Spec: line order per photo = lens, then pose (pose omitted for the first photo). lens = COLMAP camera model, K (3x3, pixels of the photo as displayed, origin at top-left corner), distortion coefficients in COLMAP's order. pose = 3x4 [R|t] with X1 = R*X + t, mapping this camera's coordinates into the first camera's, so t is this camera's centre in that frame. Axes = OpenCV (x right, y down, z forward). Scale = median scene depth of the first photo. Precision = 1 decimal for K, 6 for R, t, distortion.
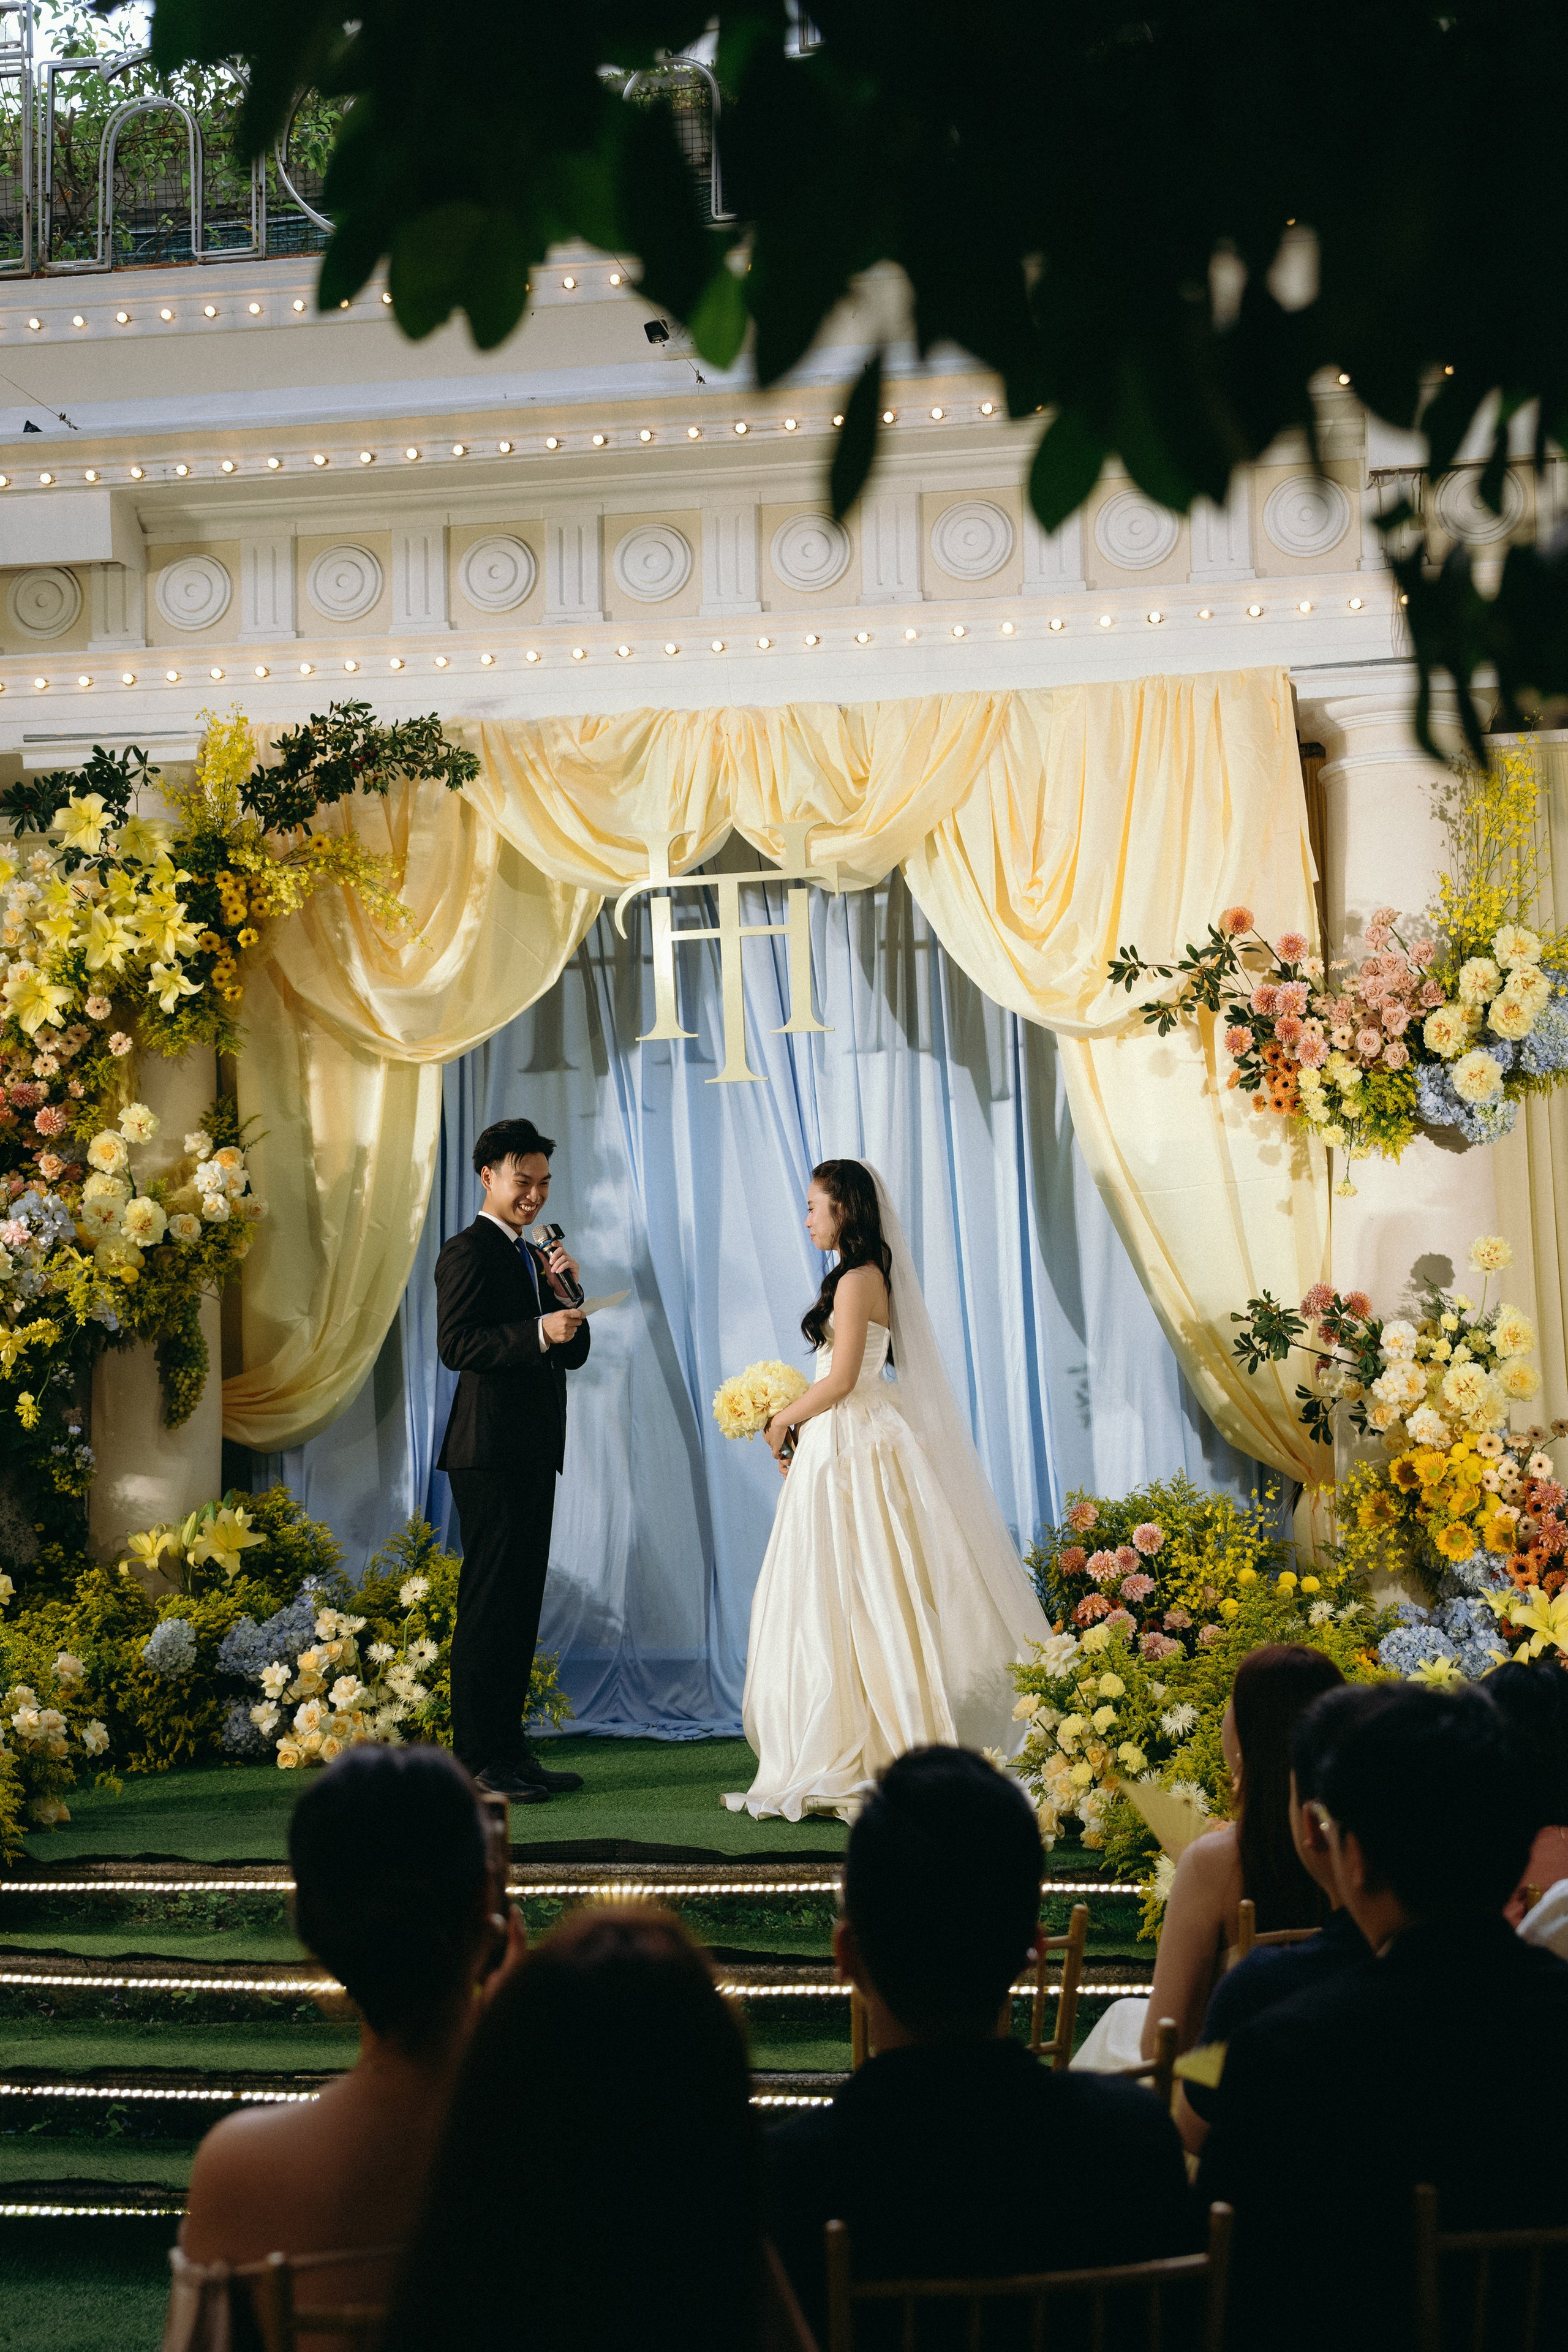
lens RADIAL K [[3024.6, 0, 784.0], [0, 3024.6, 1176.0], [0, 0, 1]] dist [0.149403, 0.050509]
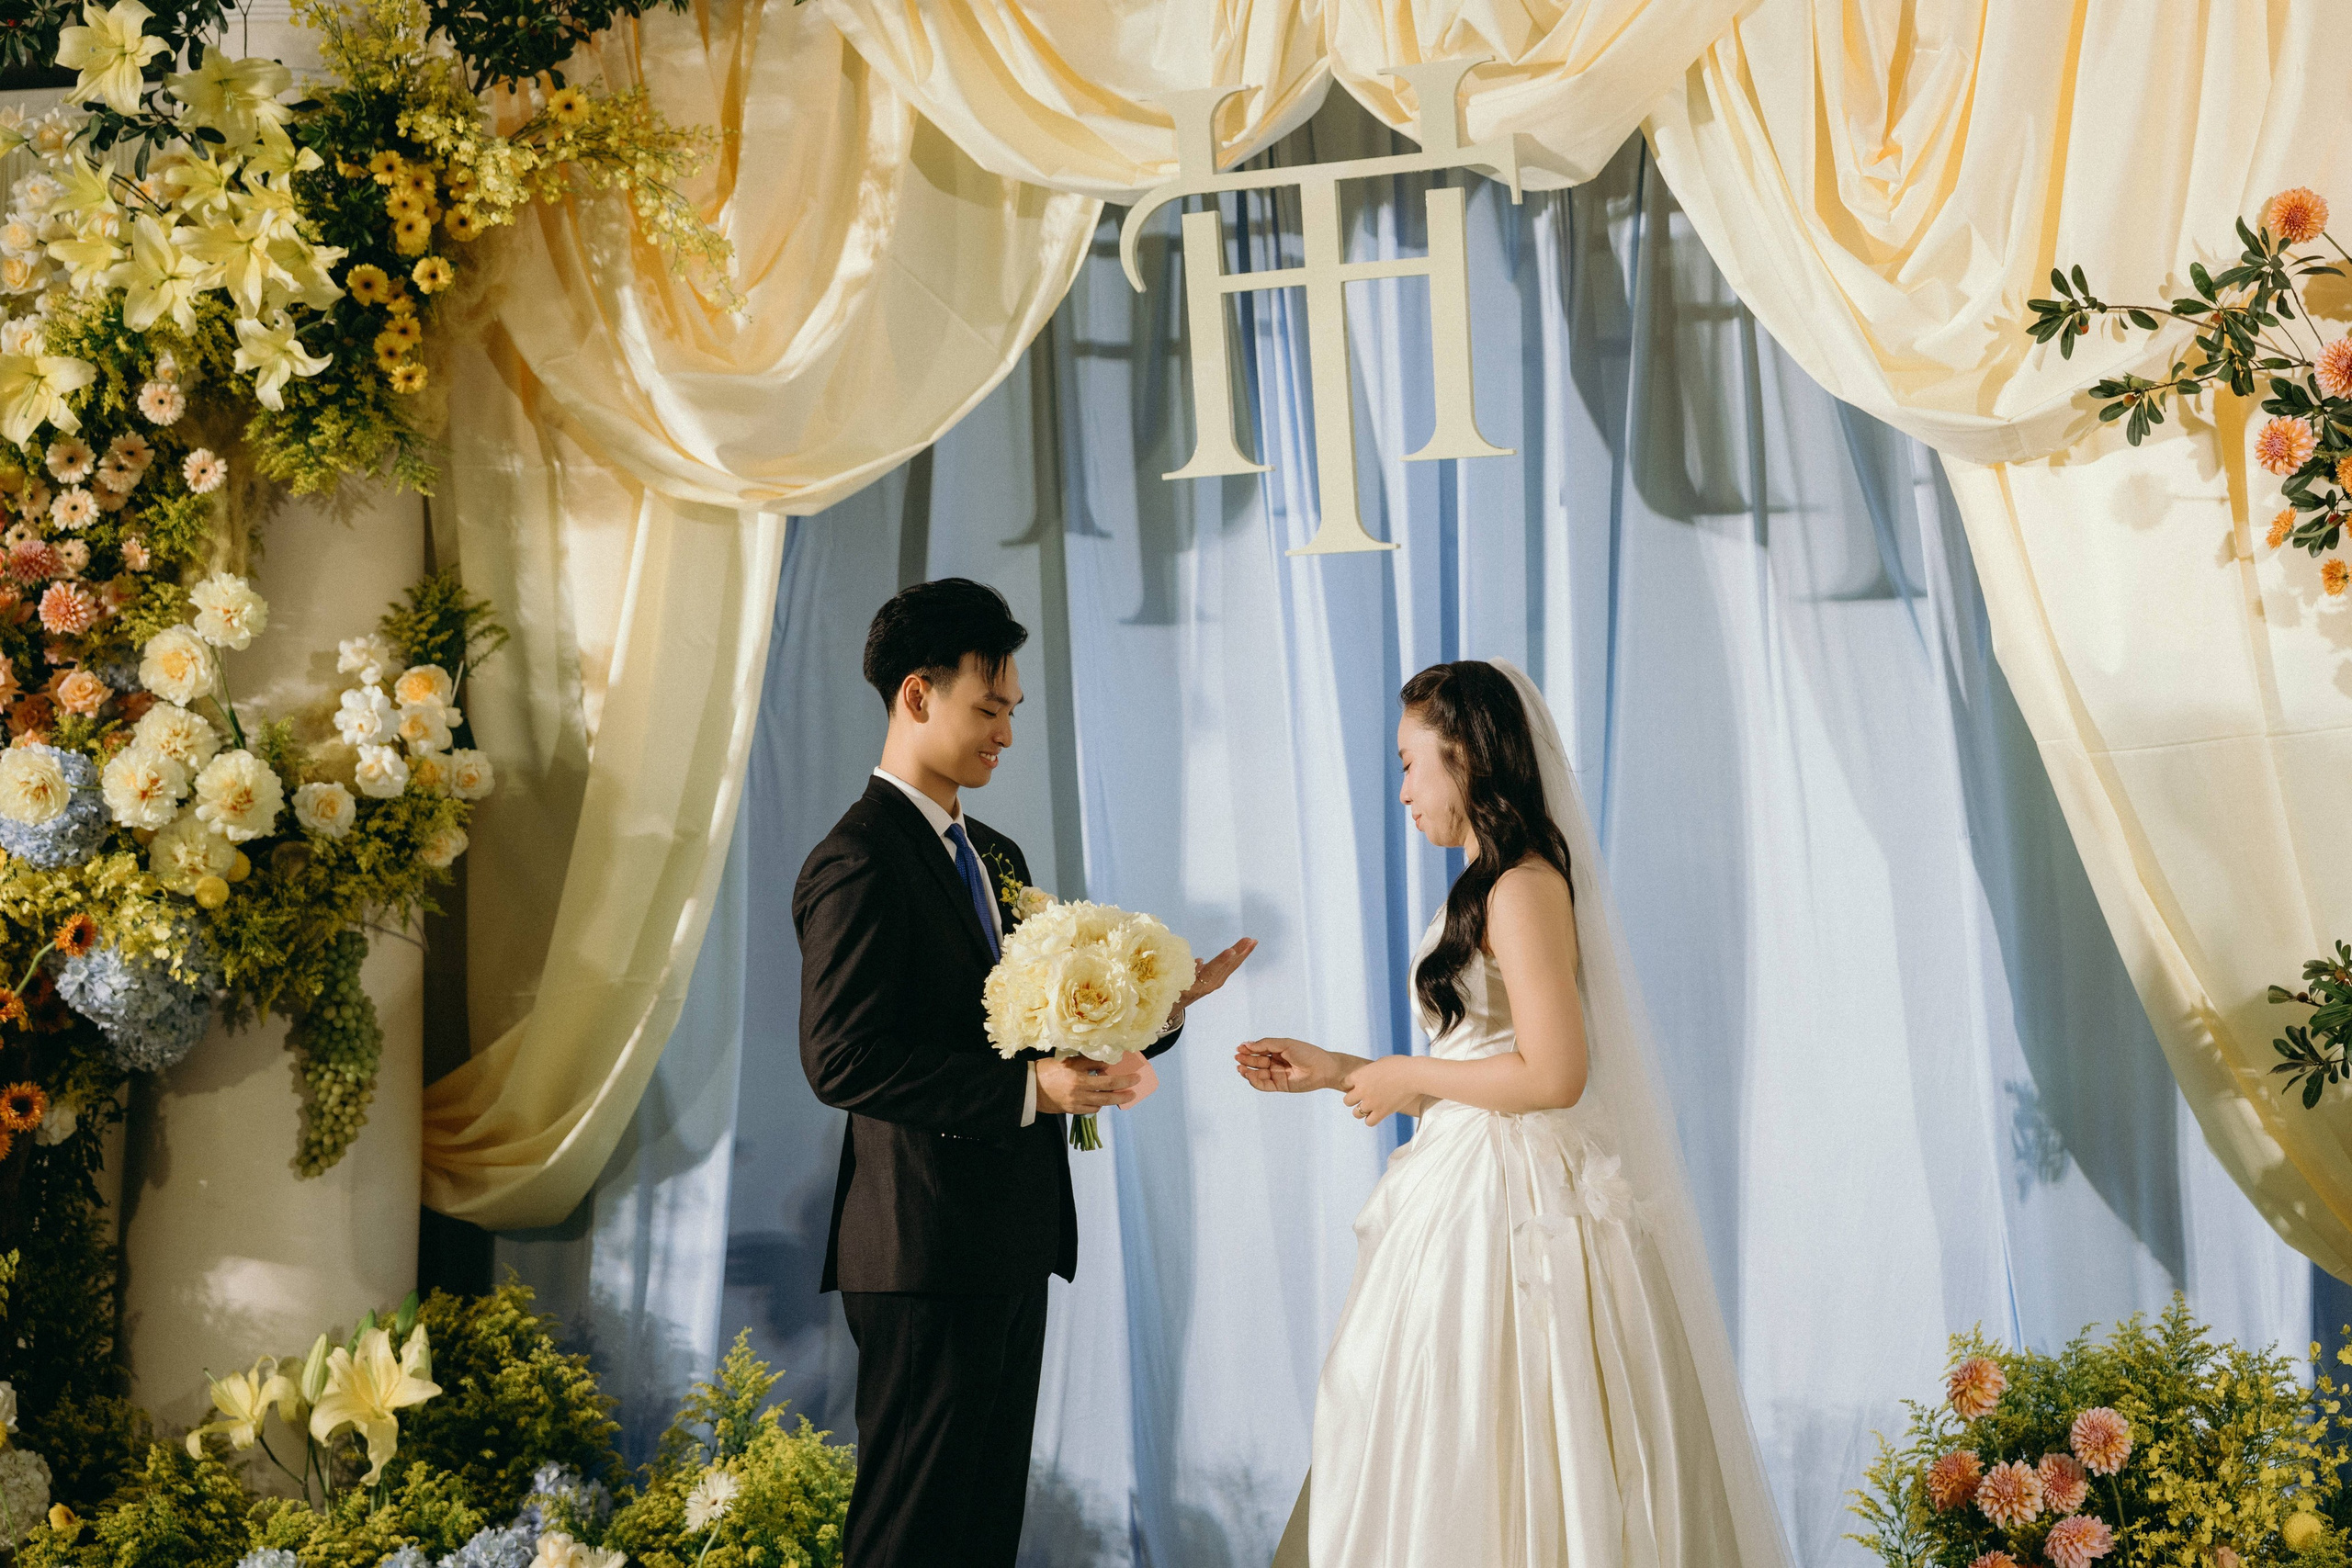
lens RADIAL K [[4164.9, 0, 1234.4], [0, 4164.9, 731.2], [0, 0, 1]] dist [0.303924, -0.269554]
pose [[0.991414, 0.007939, -0.130522, 0.065460], [-0.010831, 0.999711, -0.021459, 0.017945], [0.130314, 0.022688, 0.991213, 0.270280]]
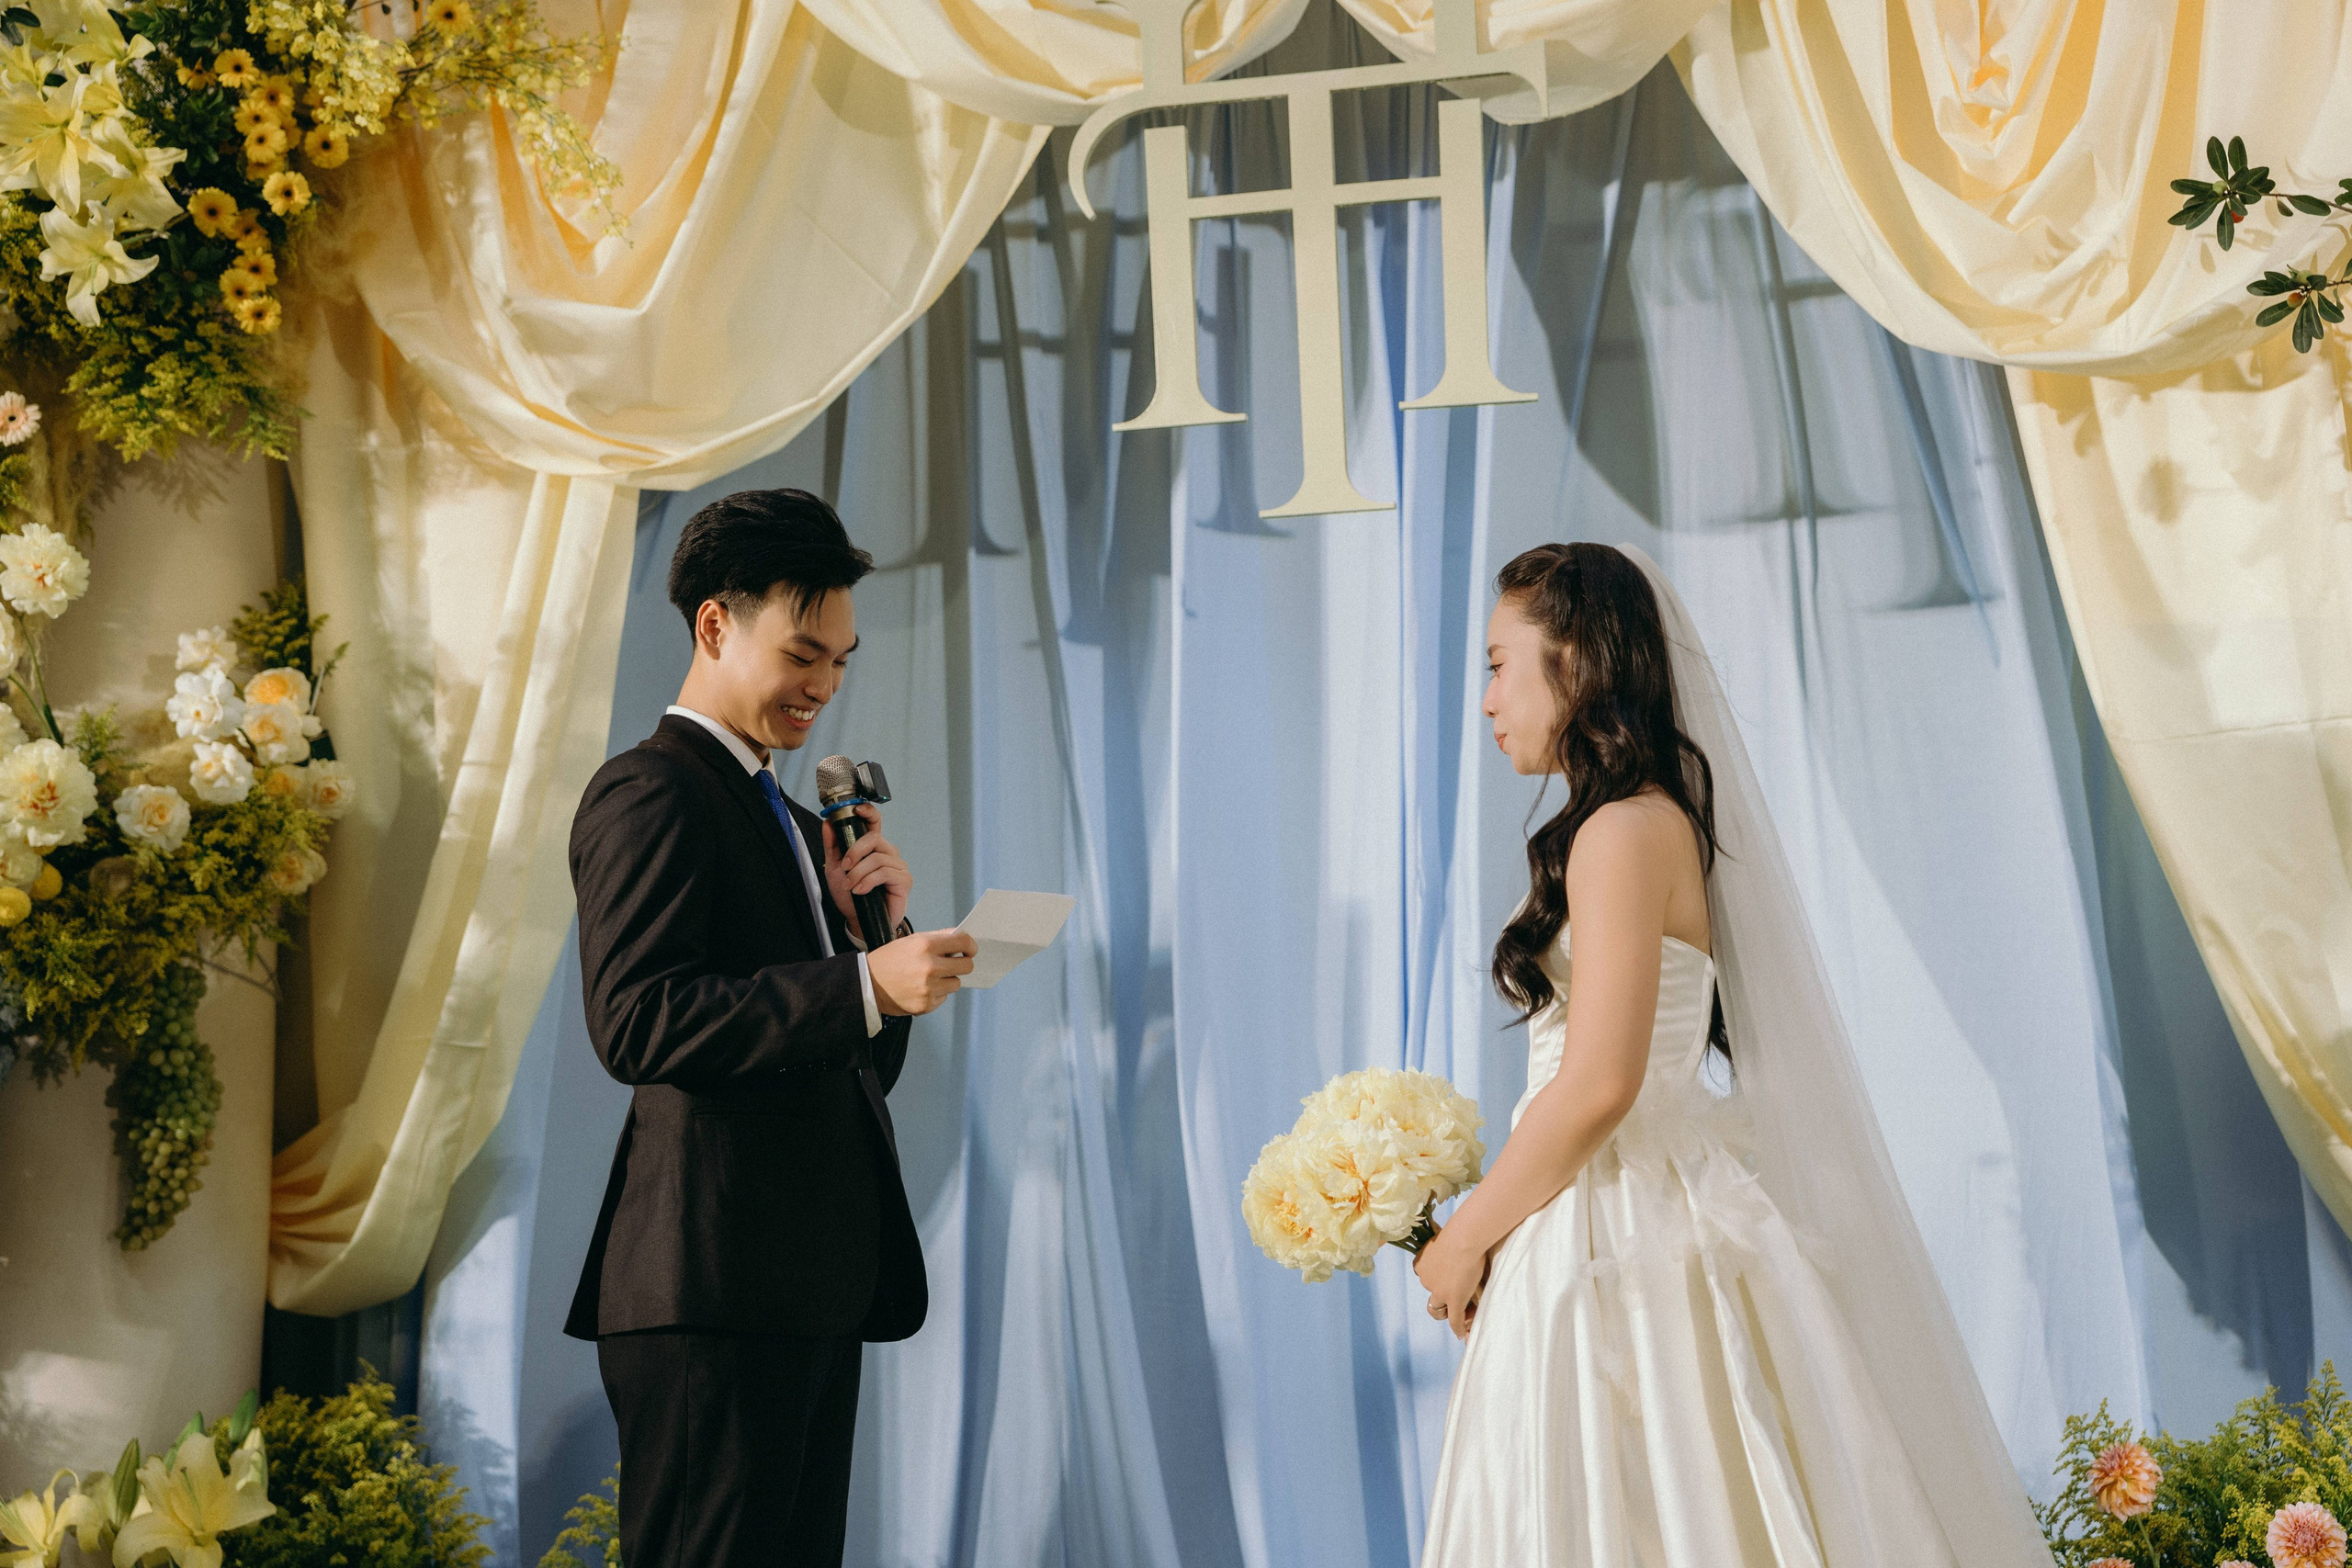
lens RADIAL K [[3129.6, 0, 1169.2], [0, 3129.6, 796.5], [0, 0, 1]] dist [0.182701, 0.019324]
pose [[0.997227, 0.002262, -0.074382, -0.002918], [-0.008986, 0.995885, -0.090179, 0.057944], [0.073872, 0.090598, 0.993144, 0.526073]]
